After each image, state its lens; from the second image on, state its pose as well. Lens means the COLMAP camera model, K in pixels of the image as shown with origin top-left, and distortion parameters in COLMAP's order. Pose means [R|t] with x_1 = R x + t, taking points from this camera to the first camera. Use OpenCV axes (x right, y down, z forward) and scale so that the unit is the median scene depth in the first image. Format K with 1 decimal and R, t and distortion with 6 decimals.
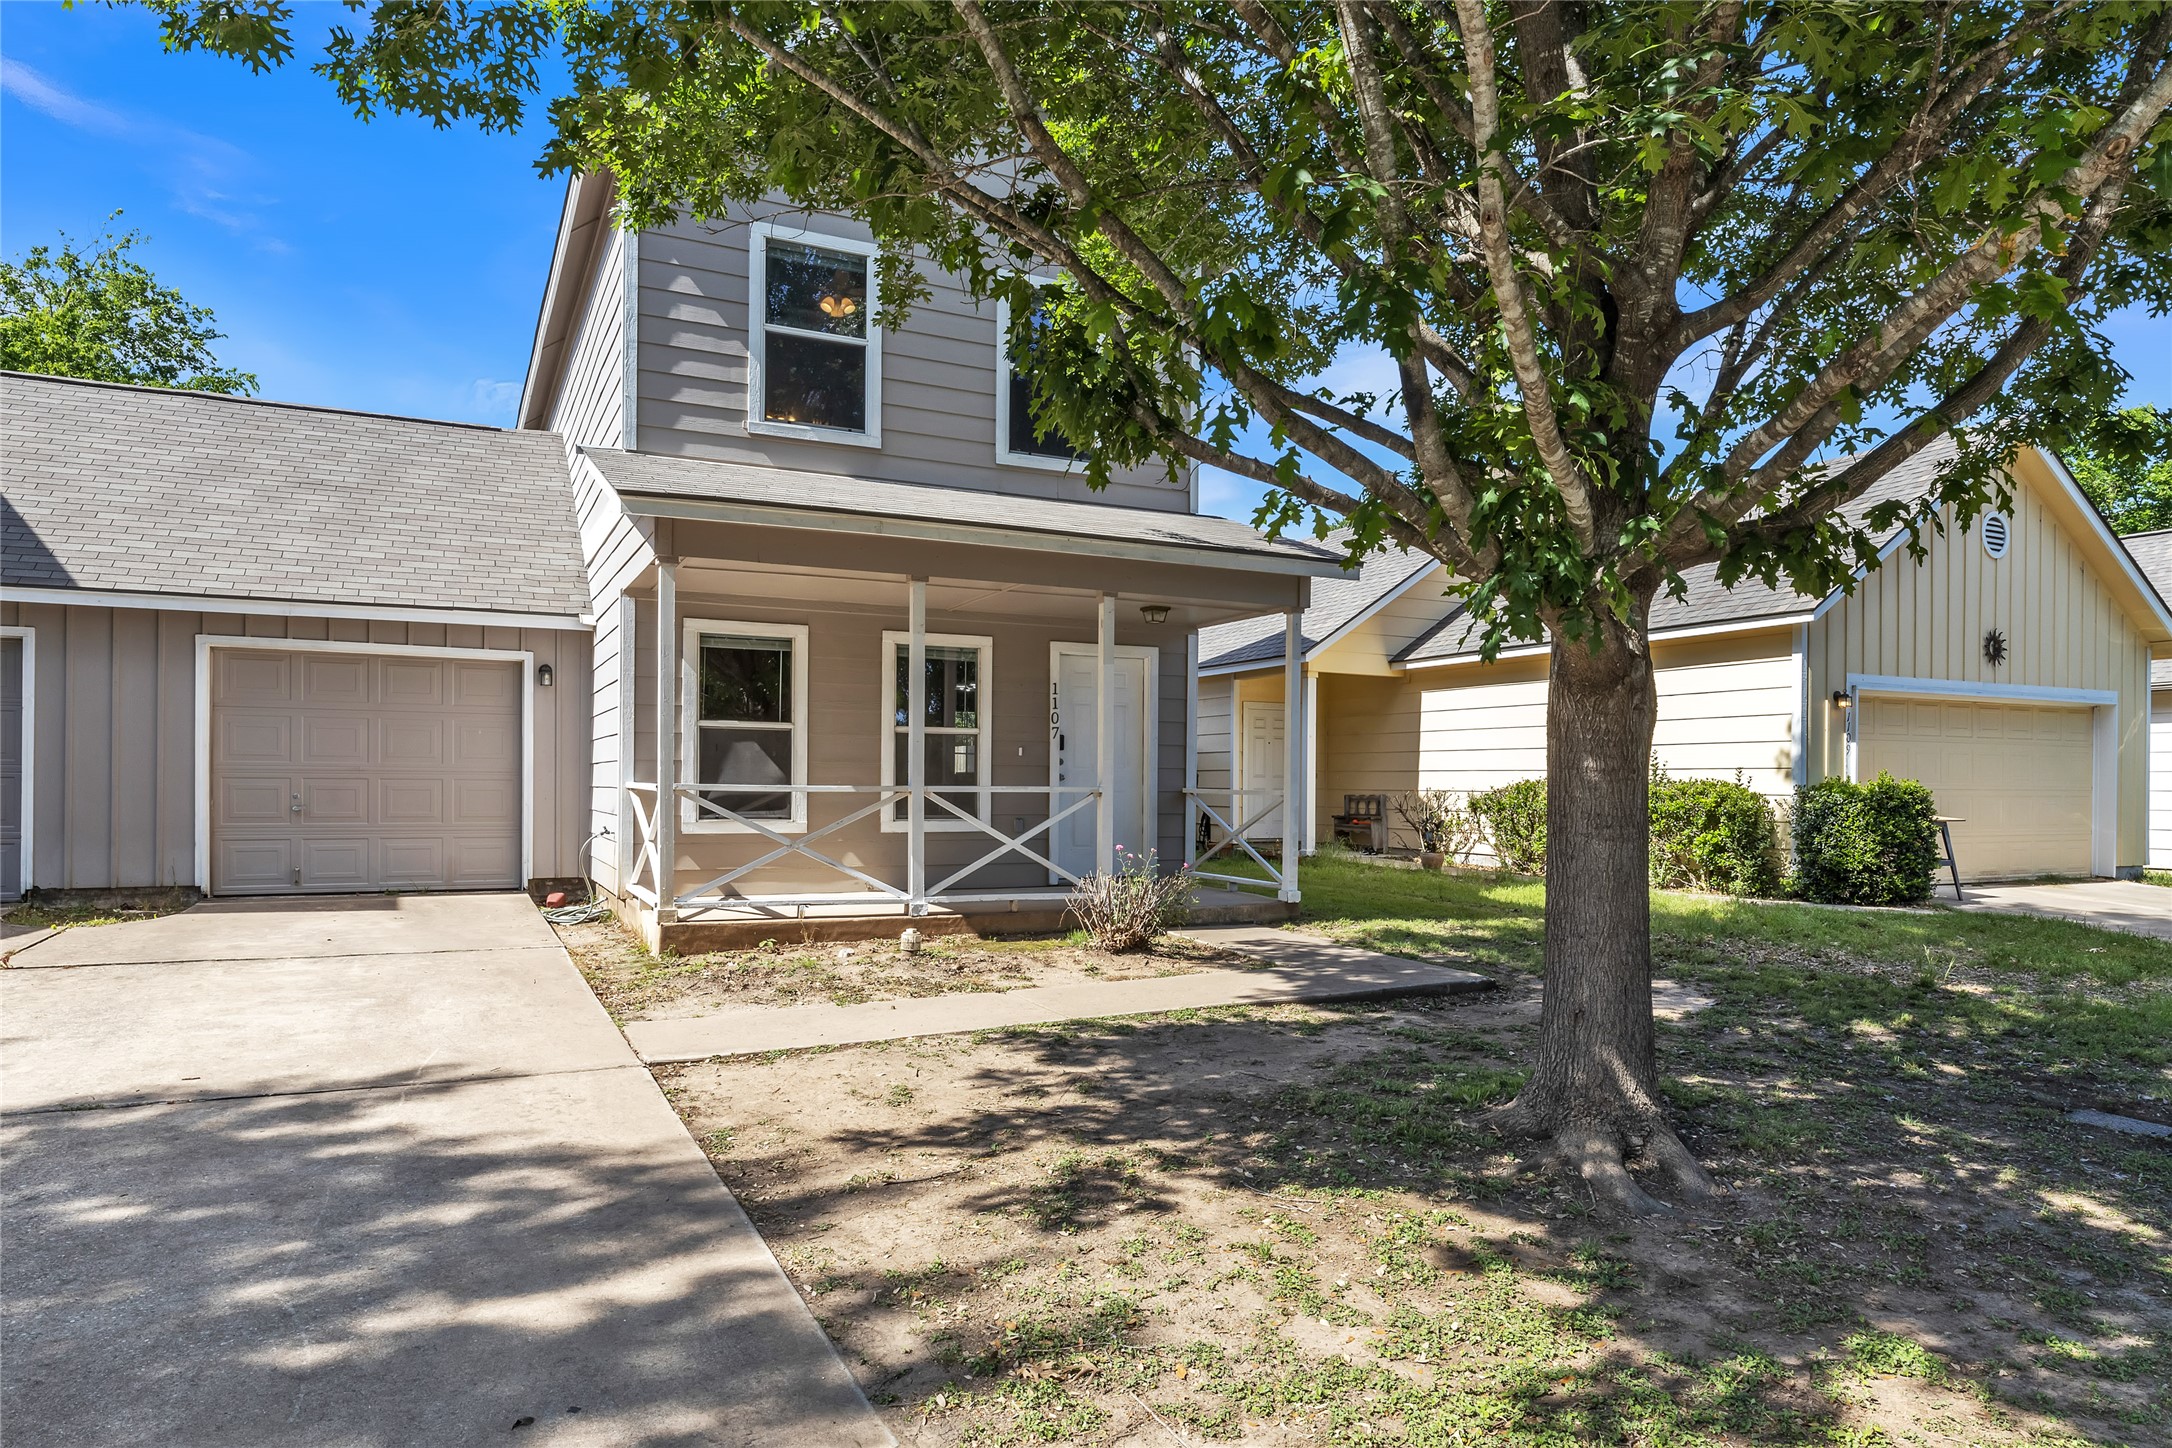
lens RADIAL K [[1312.7, 0, 1082.8], [0, 1312.7, 807.2], [0, 0, 1]] dist [-0.001281, 0.000391]
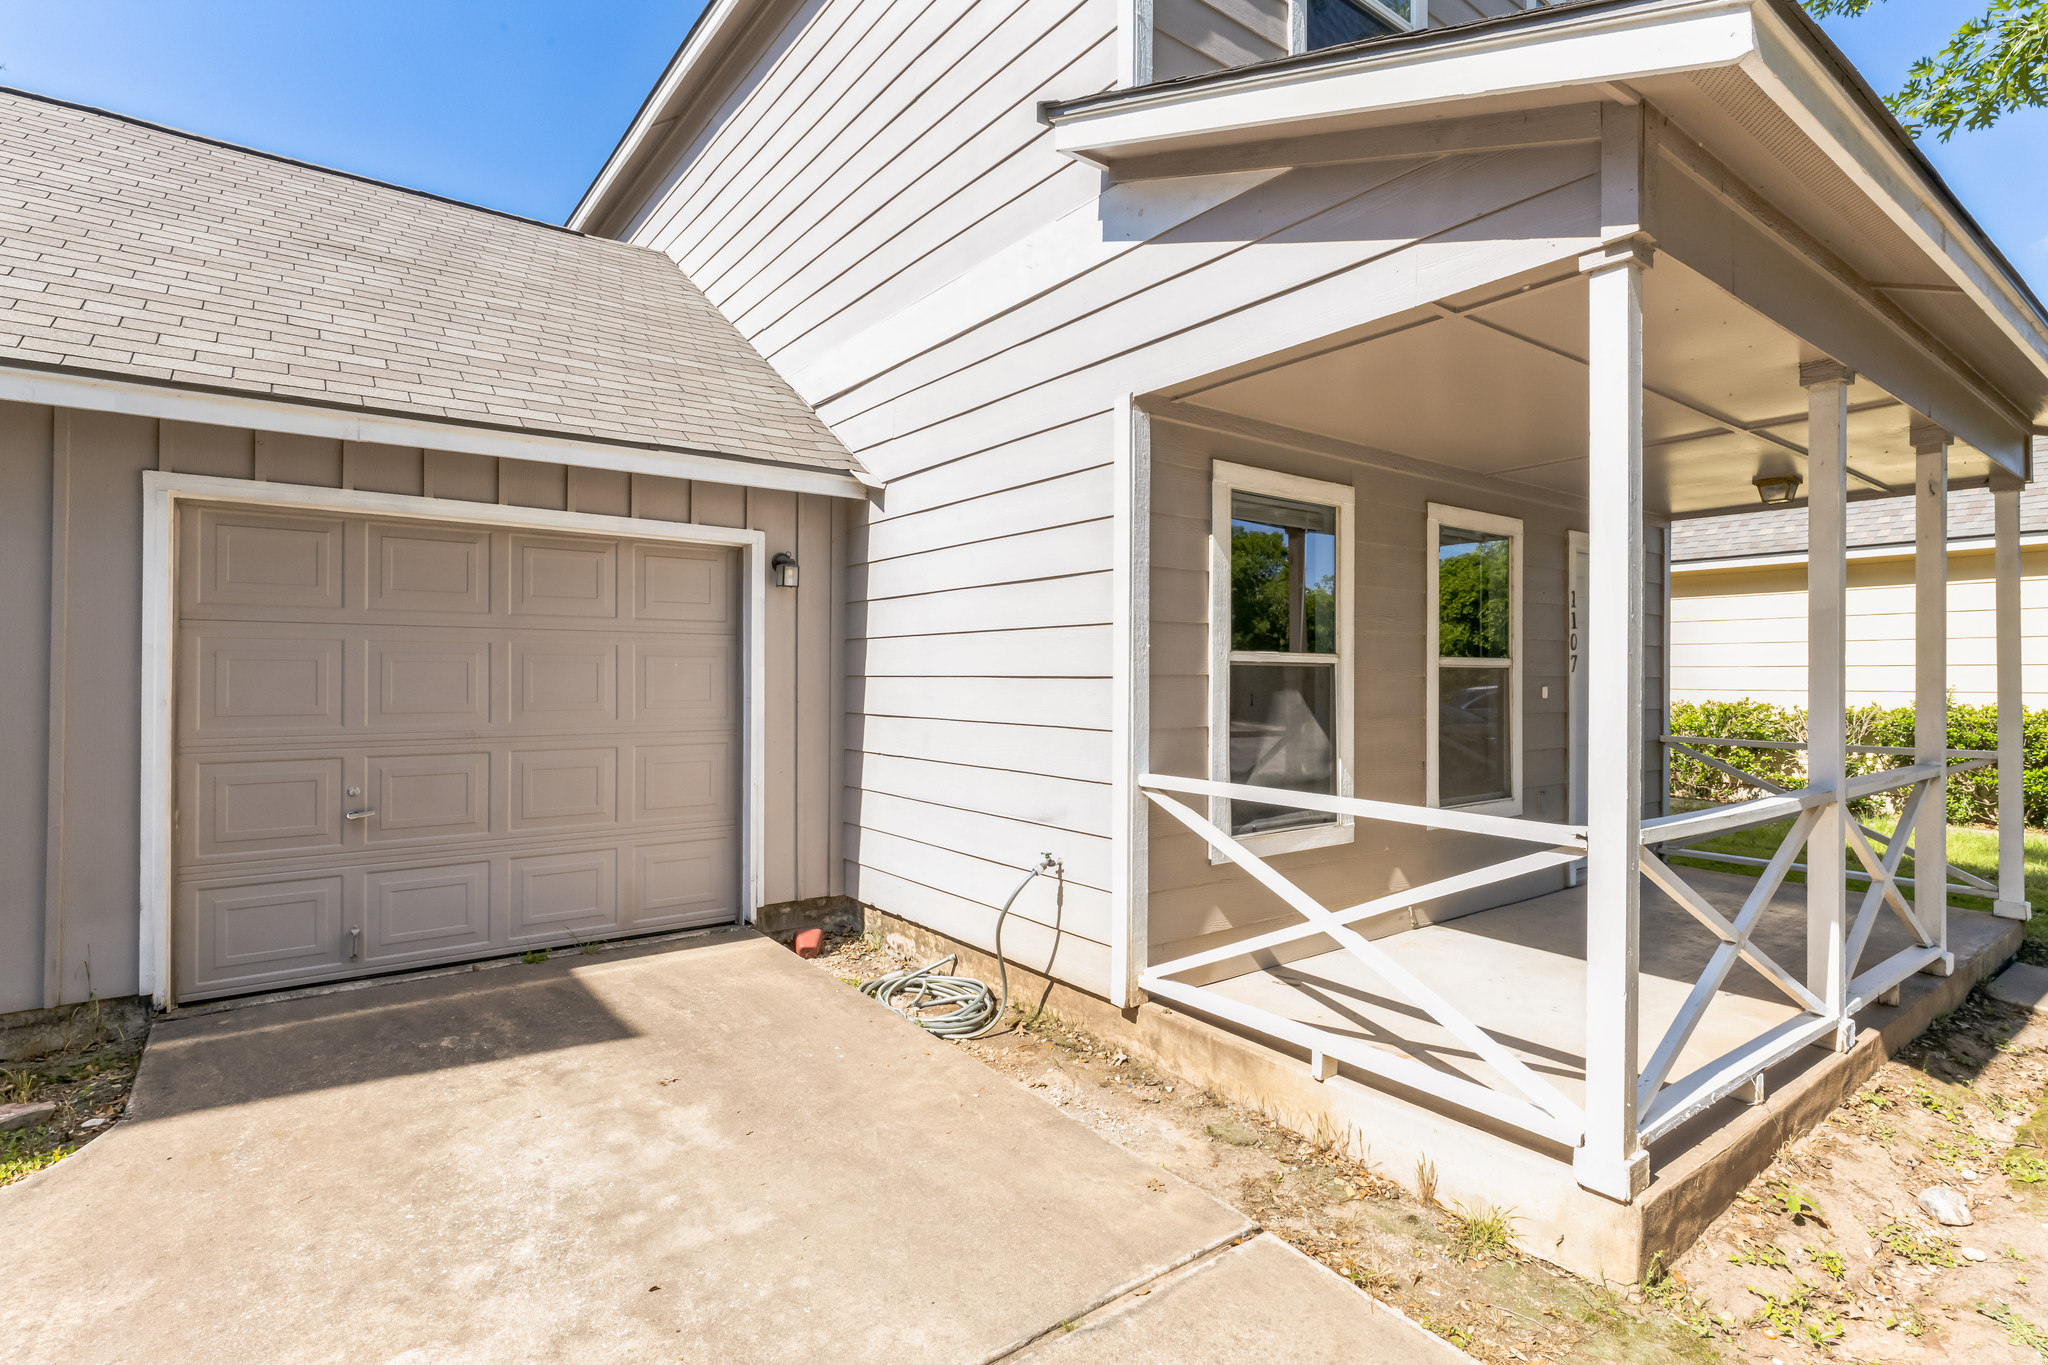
lens RADIAL K [[999.7, 0, 1024.0], [0, 999.7, 682.5], [0, 0, 1]] dist [0.000262, 0.000460]
pose [[0.981448, -0.006653, 0.191615, -0.422715], [0.008865, 0.999904, -0.010687, -0.046073], [-0.191526, 0.012187, 0.981412, 0.570538]]
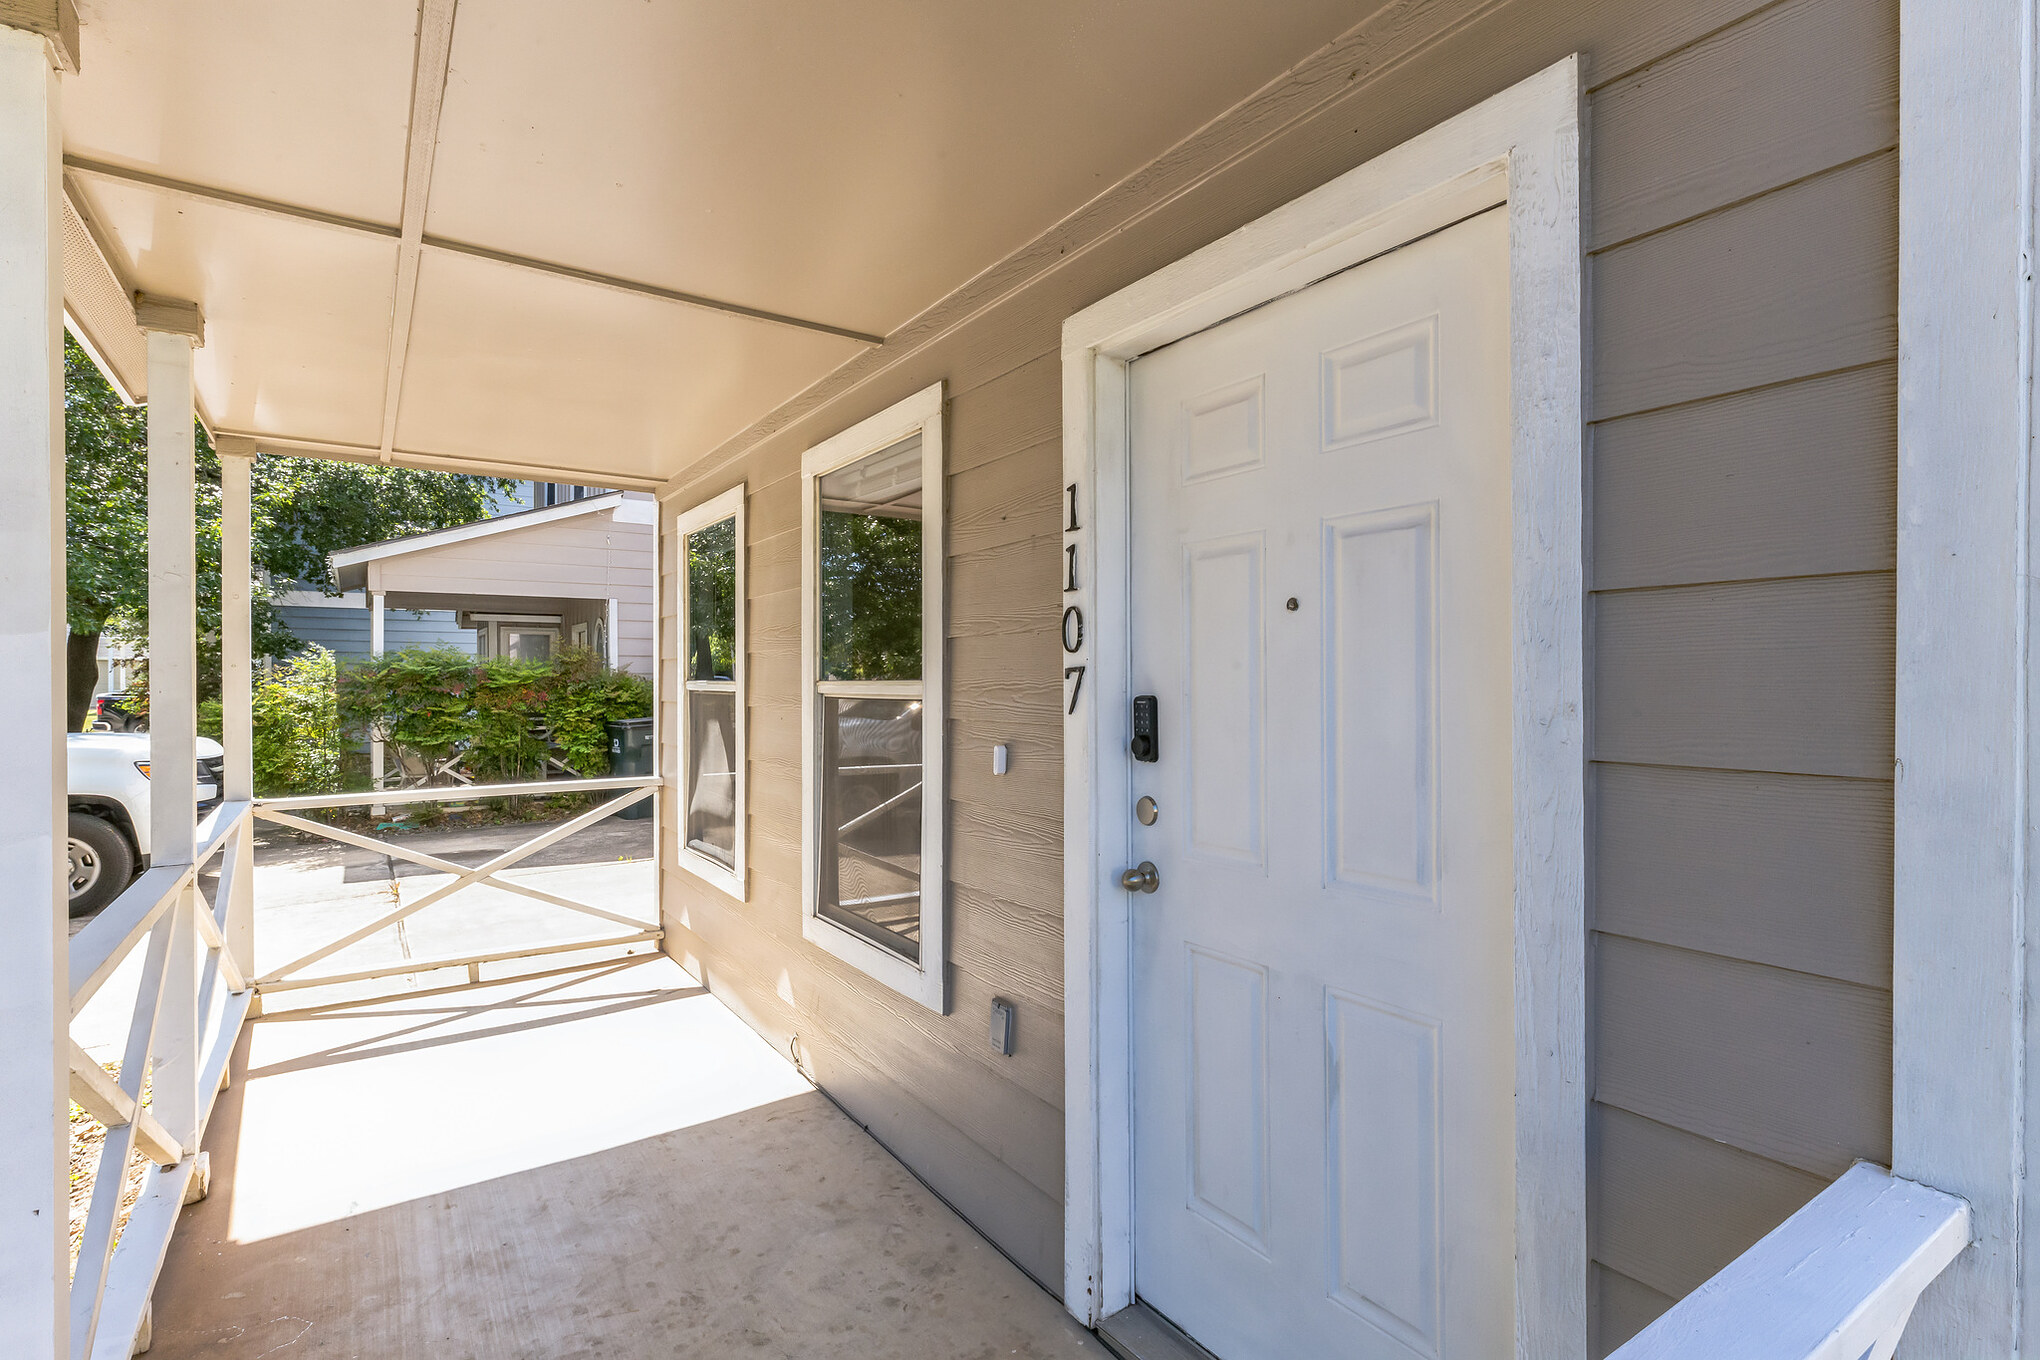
lens RADIAL K [[995.8, 0, 1020.0], [0, 995.8, 680.0], [0, 0, 1]] dist [0.000262, 0.000460]
pose [[0.133963, -0.008044, -0.990954, 0.166717], [-0.011929, 0.999882, -0.009729, -0.059527], [0.990915, 0.013125, 0.133851, 1.011172]]
